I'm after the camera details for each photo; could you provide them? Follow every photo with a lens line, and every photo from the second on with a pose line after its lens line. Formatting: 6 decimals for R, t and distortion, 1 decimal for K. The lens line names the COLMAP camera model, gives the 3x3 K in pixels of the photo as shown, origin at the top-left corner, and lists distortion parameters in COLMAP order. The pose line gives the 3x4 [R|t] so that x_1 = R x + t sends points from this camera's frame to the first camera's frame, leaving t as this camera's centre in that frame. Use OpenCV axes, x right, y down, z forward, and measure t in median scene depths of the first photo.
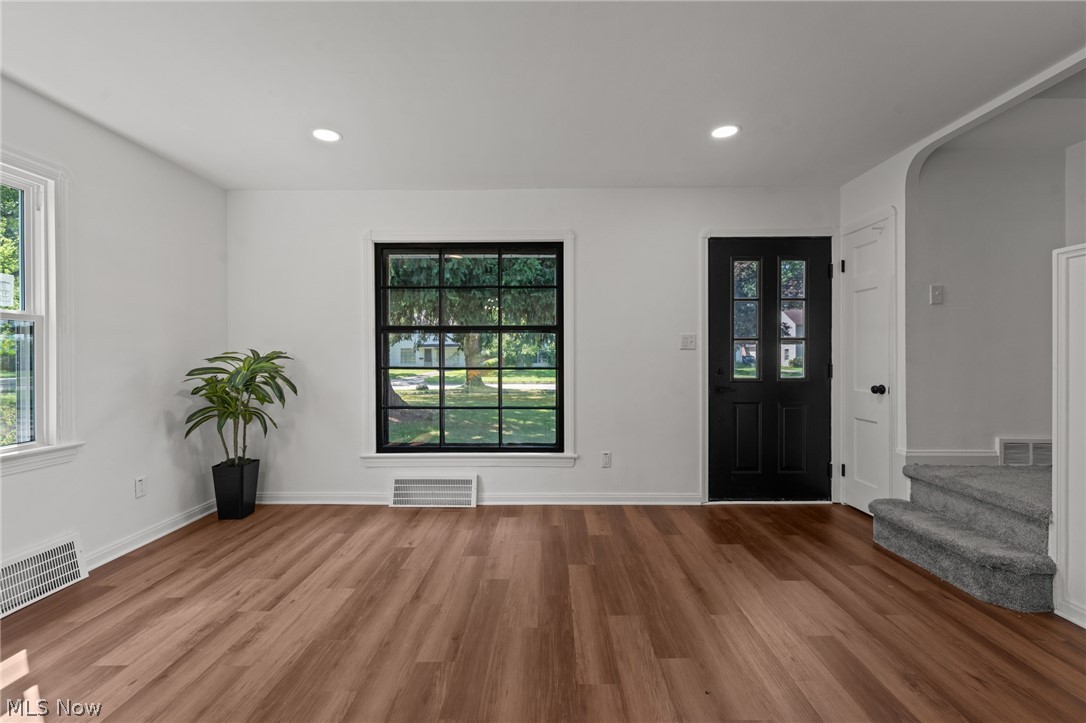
lens RADIAL K [[460.5, 0, 544.4], [0, 460.5, 357.5], [0, 0, 1]] dist [0.000073, -0.000126]
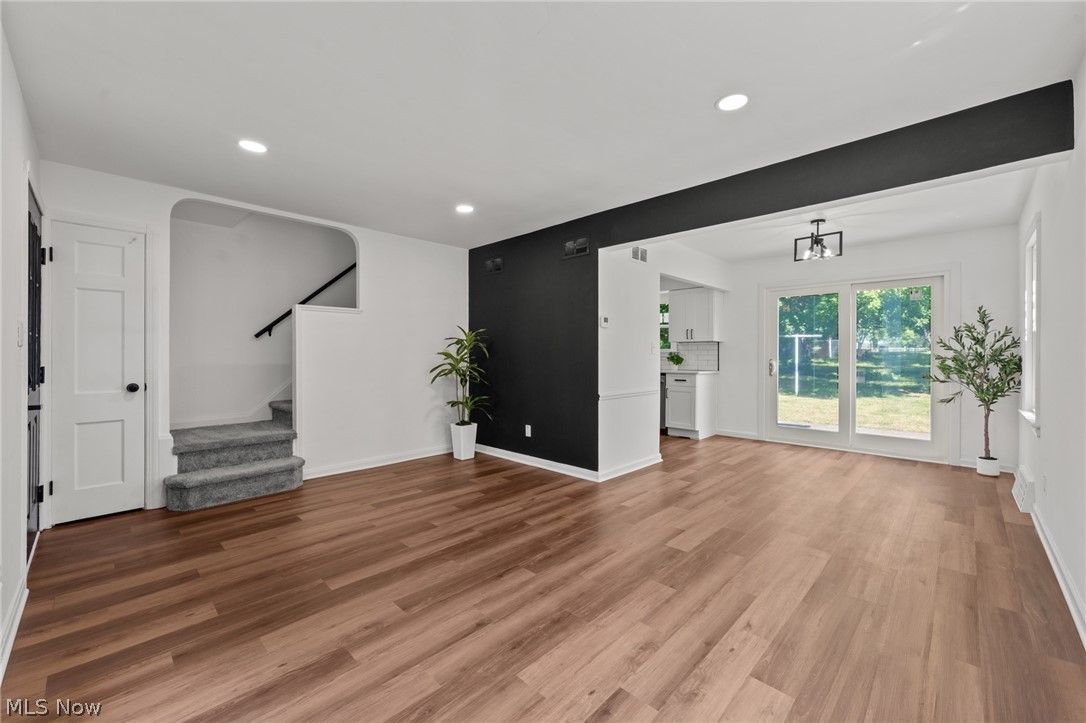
lens RADIAL K [[438.5, 0, 543.3], [0, 438.5, 356.6], [0, 0, 1]] dist [0.000381, 0.000025]
pose [[-0.719498, 0.000330, 0.694495, -0.673983], [0.005882, 0.999967, 0.005620, -0.003373], [-0.694470, 0.008129, -0.719476, 1.071419]]
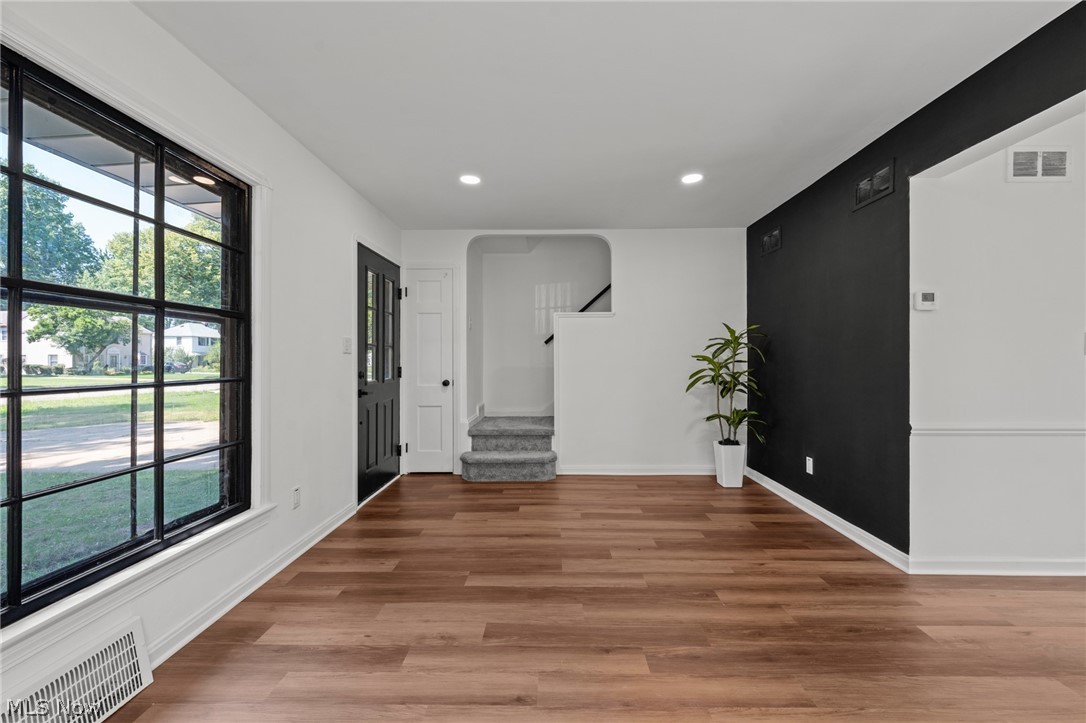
lens RADIAL K [[439.1, 0, 543.0], [0, 439.1, 361.5], [0, 0, 1]] dist [0.000304, -0.000200]
pose [[0.016010, -0.002295, 0.999869, -0.667737], [0.007373, 0.999970, 0.002177, -0.000067], [-0.999845, 0.007337, 0.016027, 0.667704]]
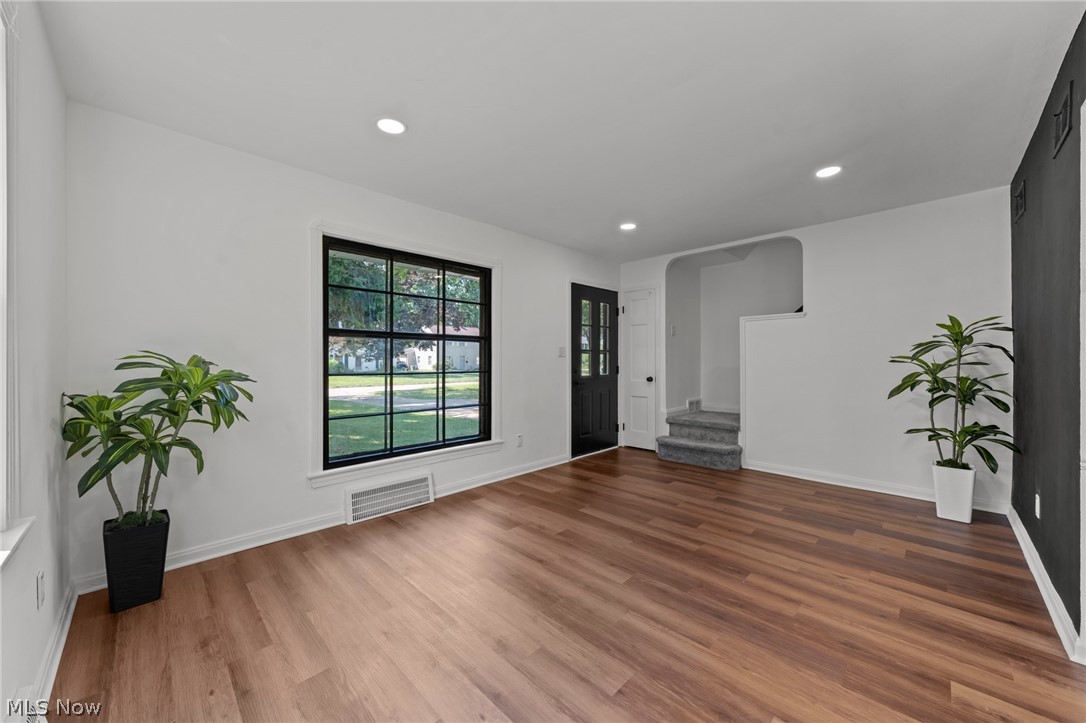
lens RADIAL K [[394.6, 0, 543.0], [0, 394.6, 361.5], [0, 0, 1]] dist [-0.001003, -0.000124]
pose [[0.703427, -0.001206, 0.710767, -0.708680], [0.004239, 0.999988, -0.002499, 0.000157], [-0.710755, 0.004771, 0.703423, 0.185970]]
